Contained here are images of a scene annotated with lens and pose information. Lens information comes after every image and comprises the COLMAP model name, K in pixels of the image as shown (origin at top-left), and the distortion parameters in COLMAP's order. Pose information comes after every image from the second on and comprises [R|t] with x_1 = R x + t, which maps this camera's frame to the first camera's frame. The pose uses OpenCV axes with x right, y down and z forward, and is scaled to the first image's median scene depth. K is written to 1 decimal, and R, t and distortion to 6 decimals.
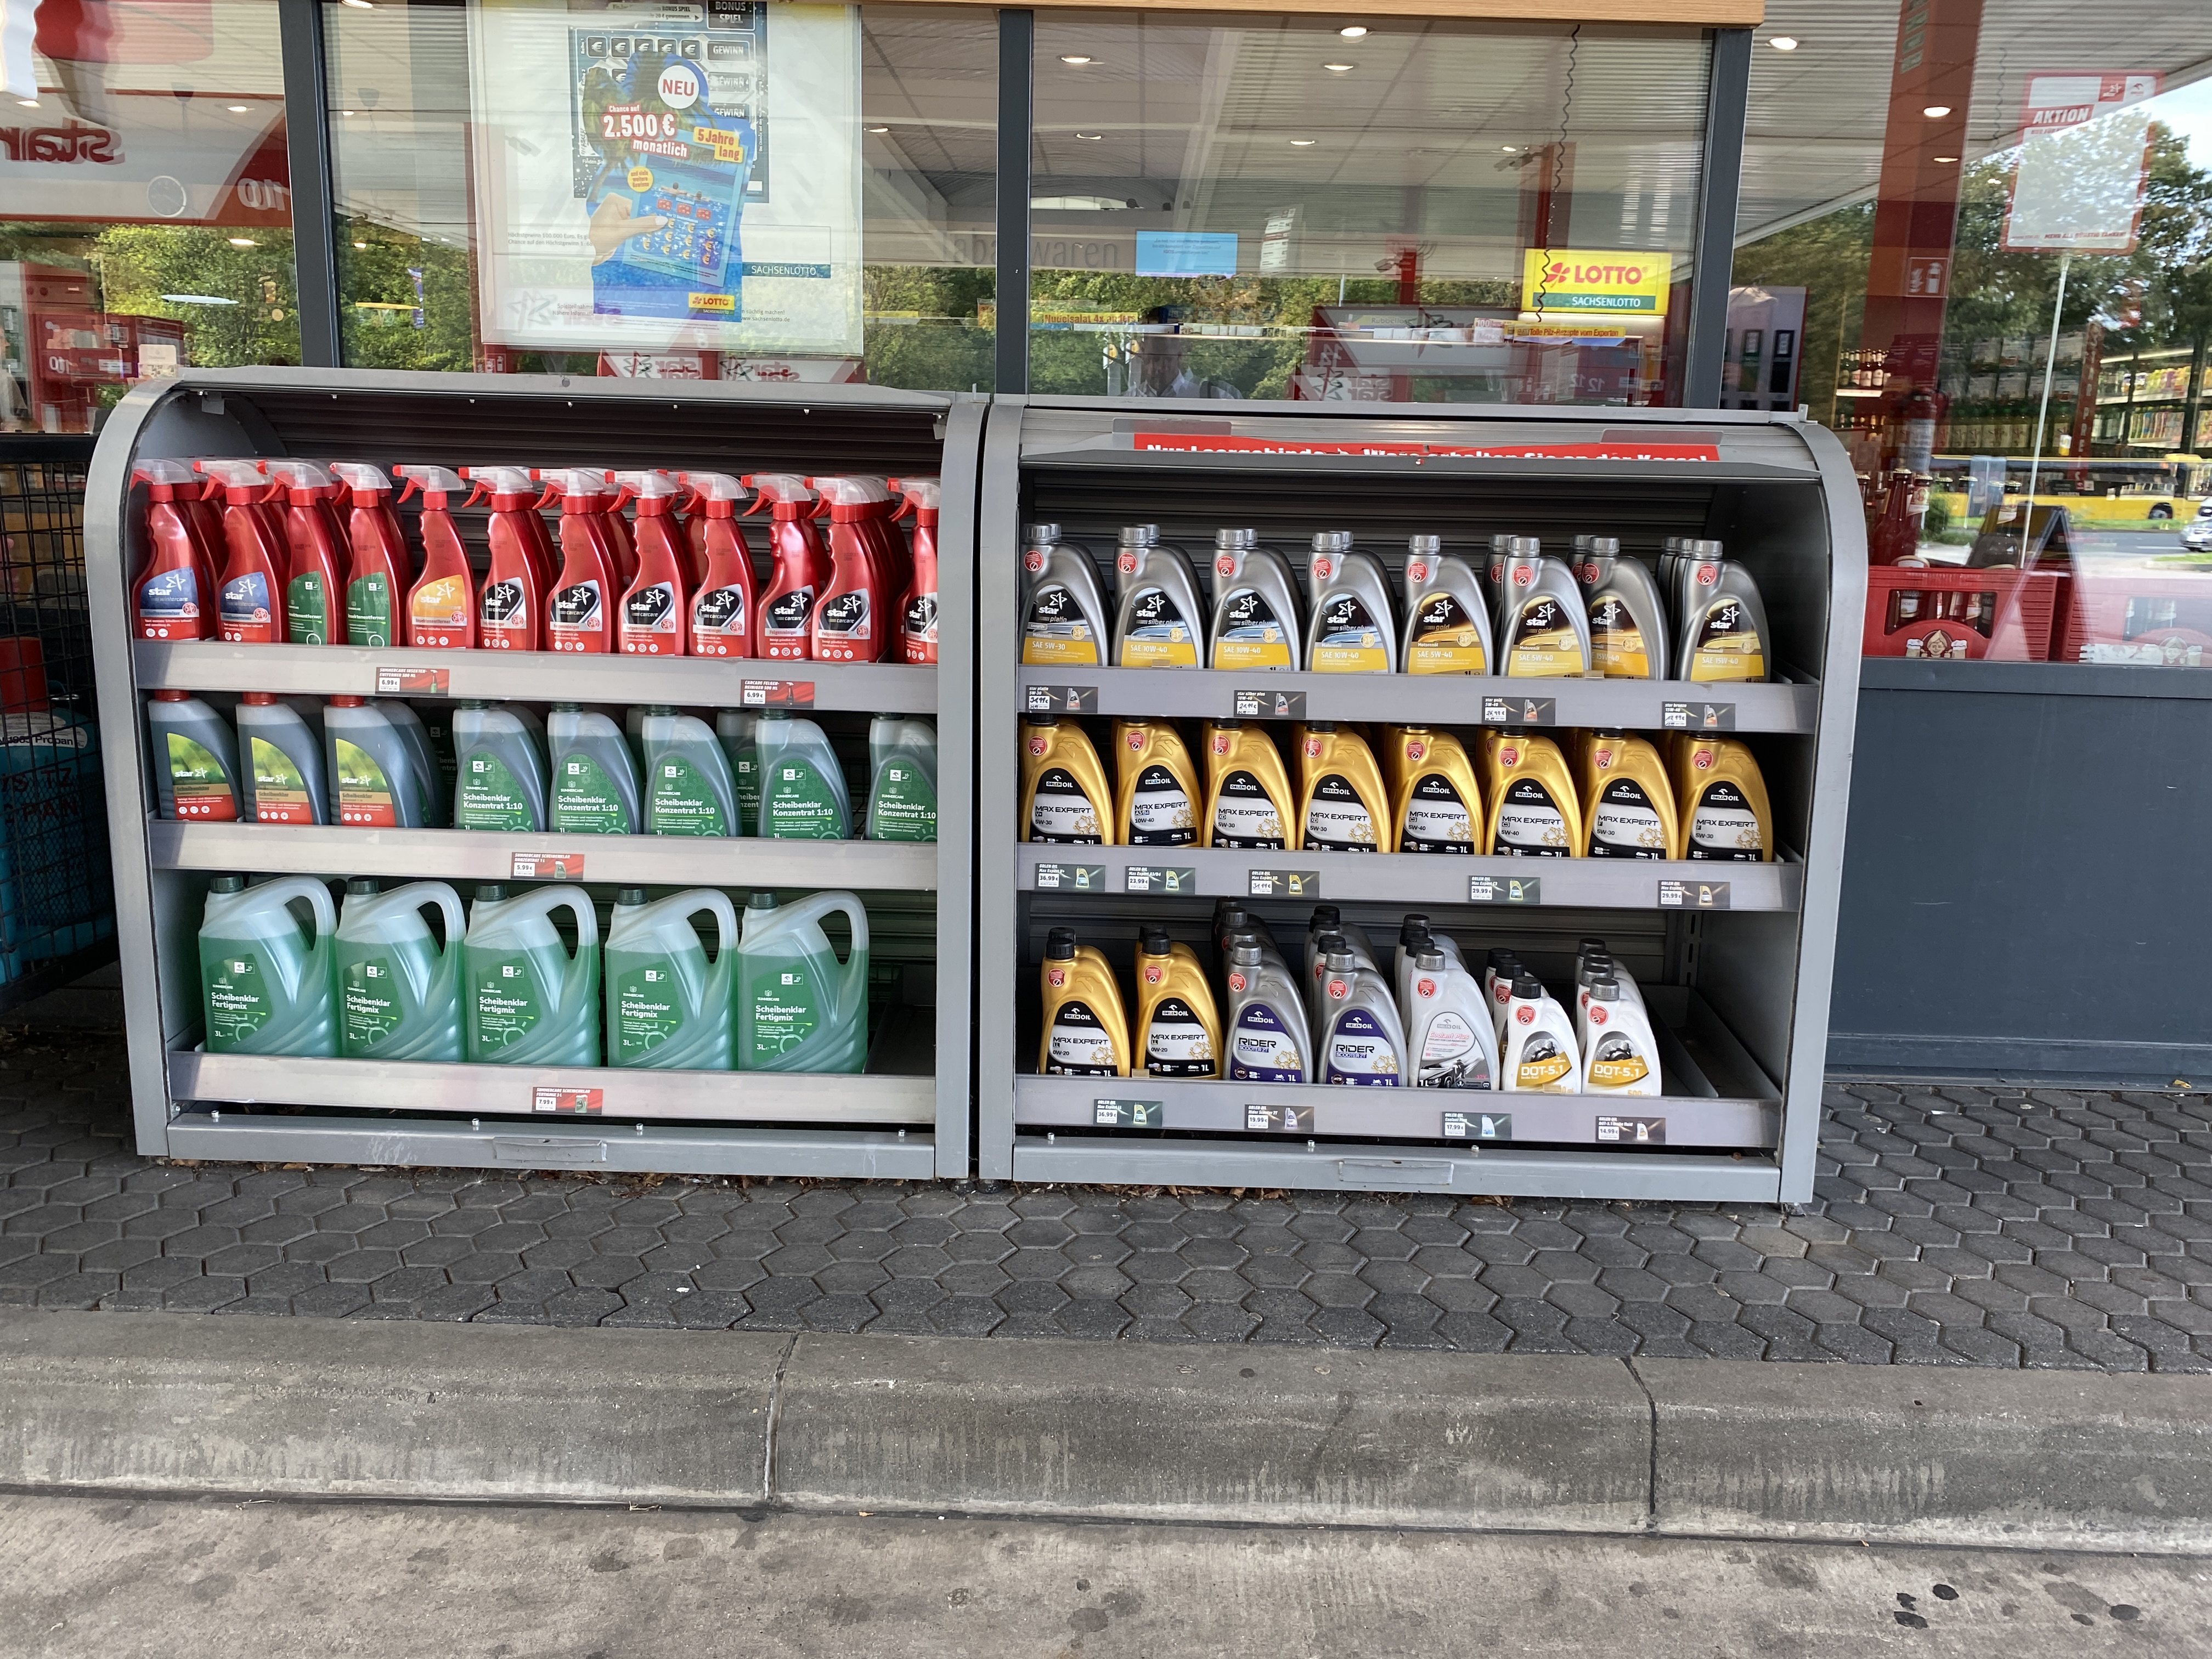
lens RADIAL K [[1691.2, 0, 1107.6], [0, 1691.2, 827.9], [0, 0, 1]] dist [-0.001810, -0.024999]
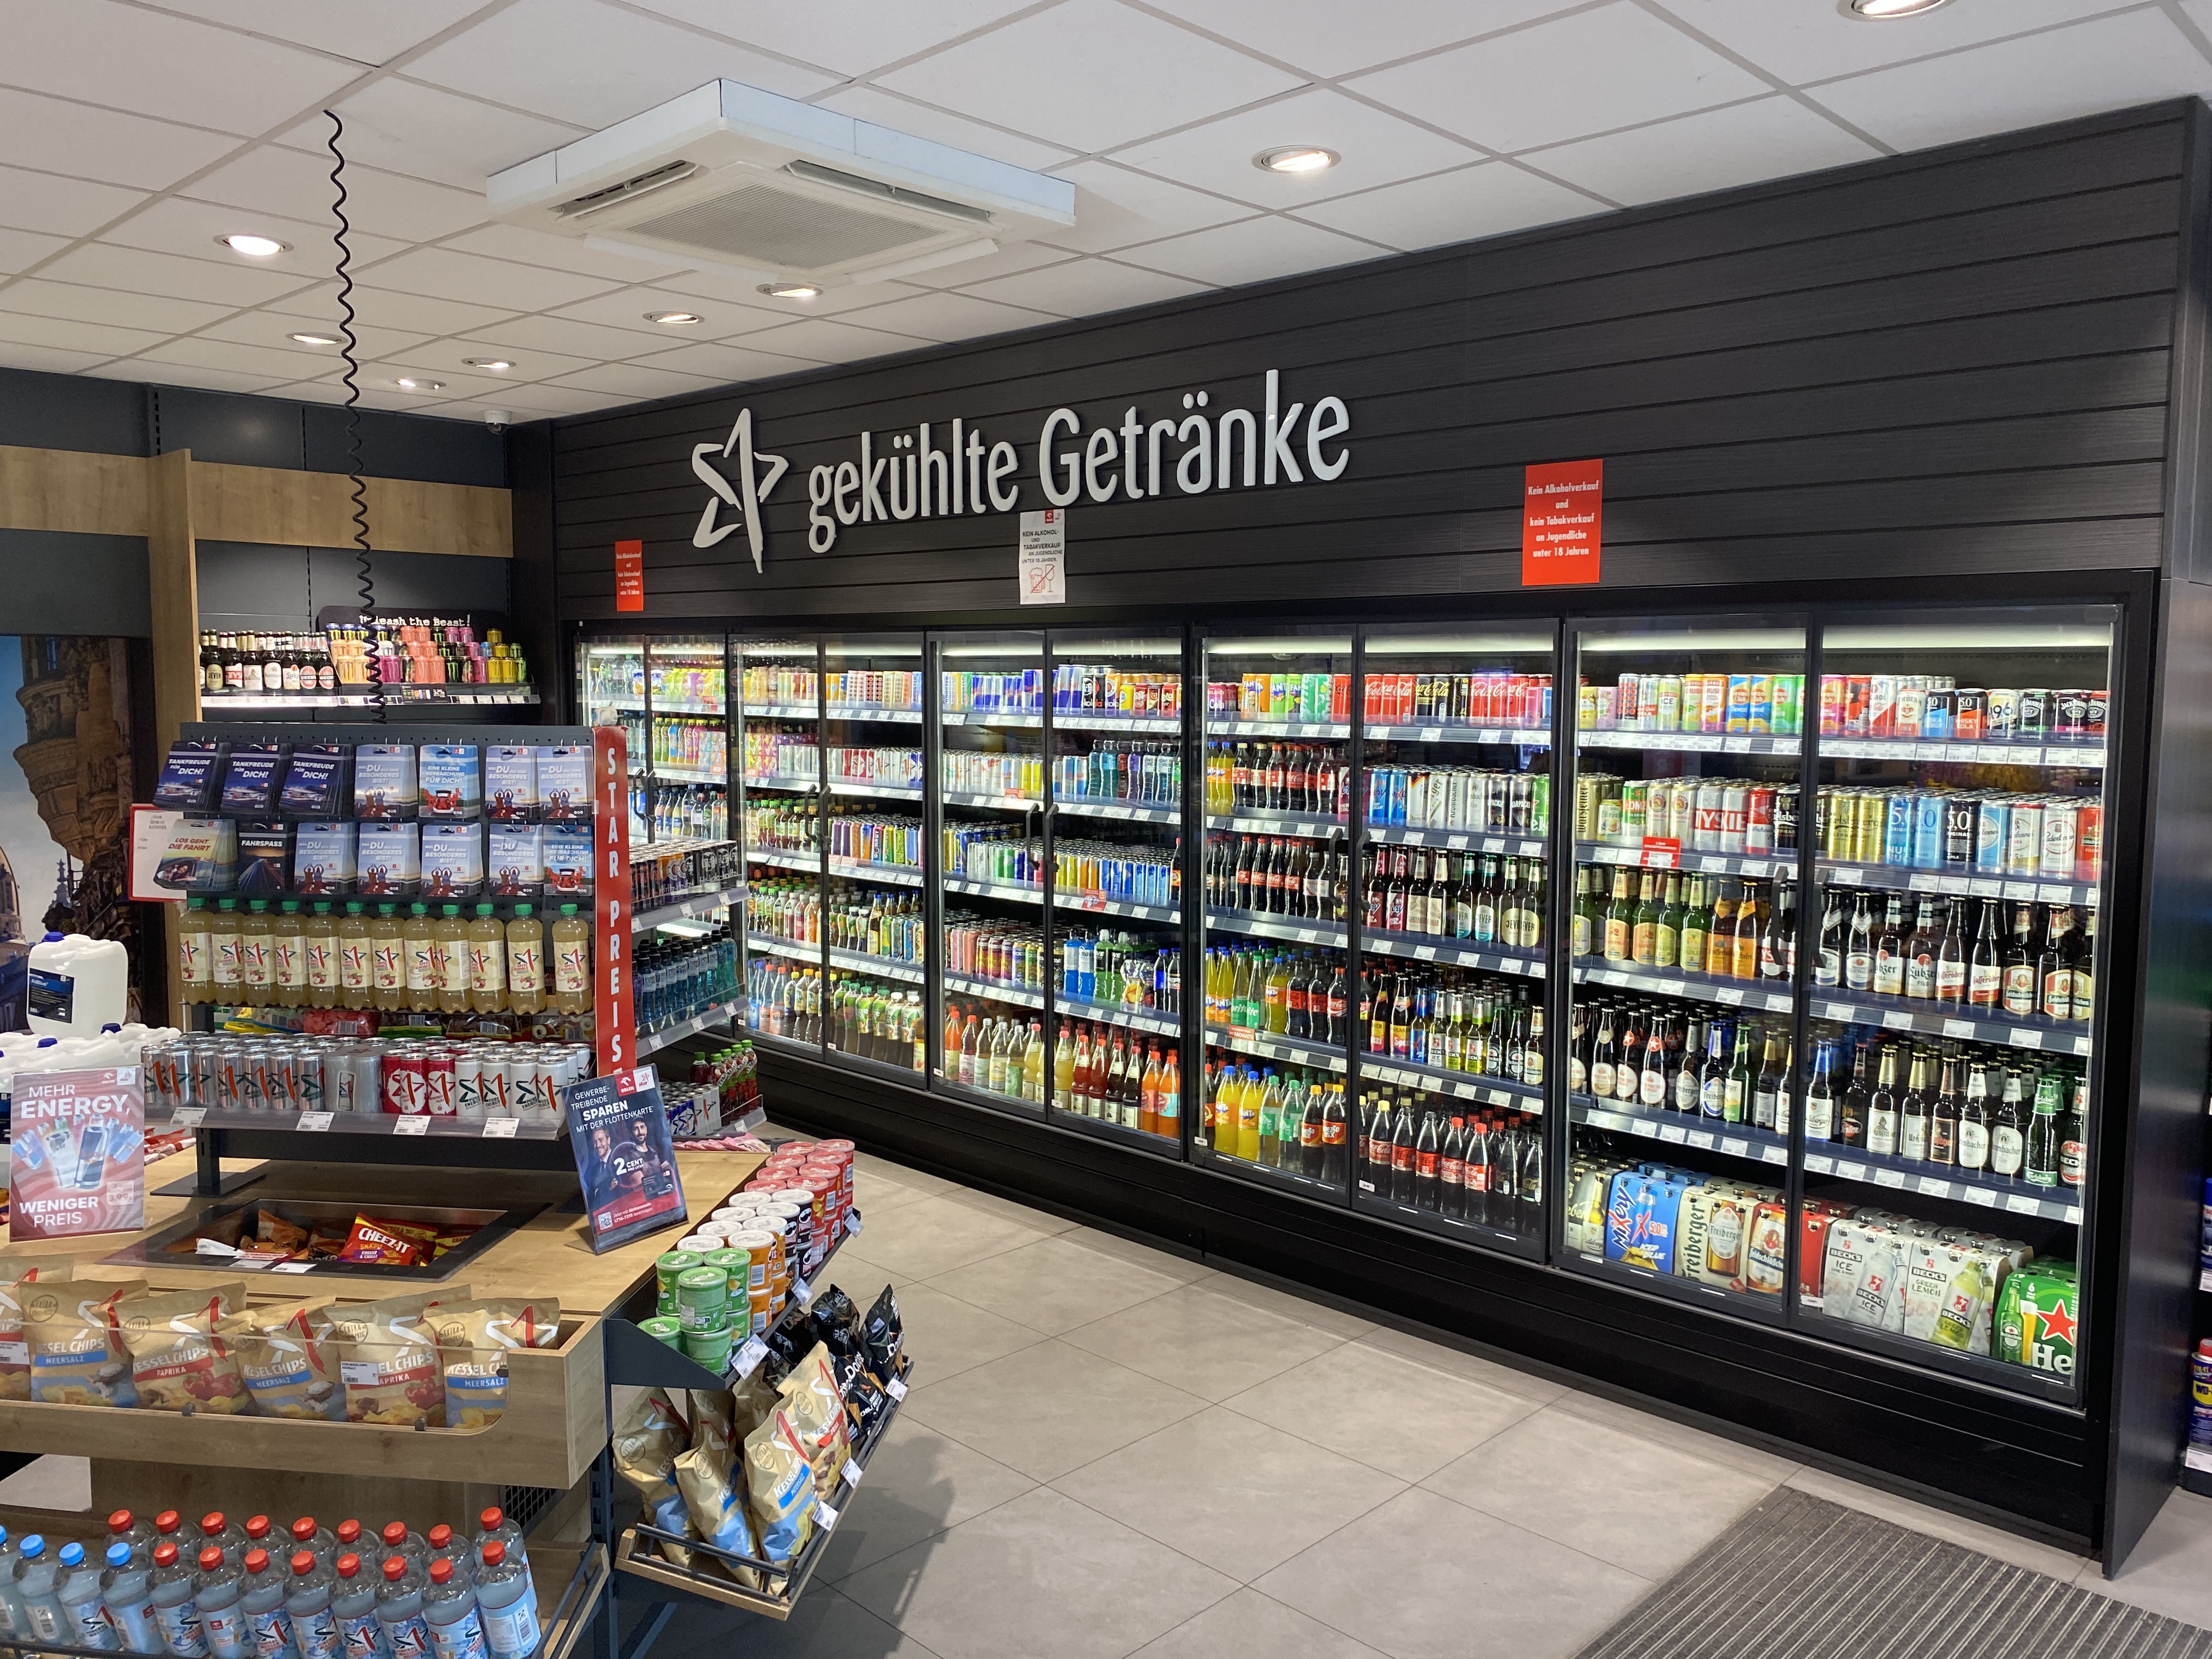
lens RADIAL K [[1691.2, 0, 1105.1], [0, 1691.2, 826.3], [0, 0, 1]] dist [-0.001810, -0.024999]
pose [[0.684459, -0.087759, 0.723750, 0.304109], [0.156568, 0.987260, -0.028357, -0.209252], [-0.712041, 0.132725, 0.689479, 0.521287]]
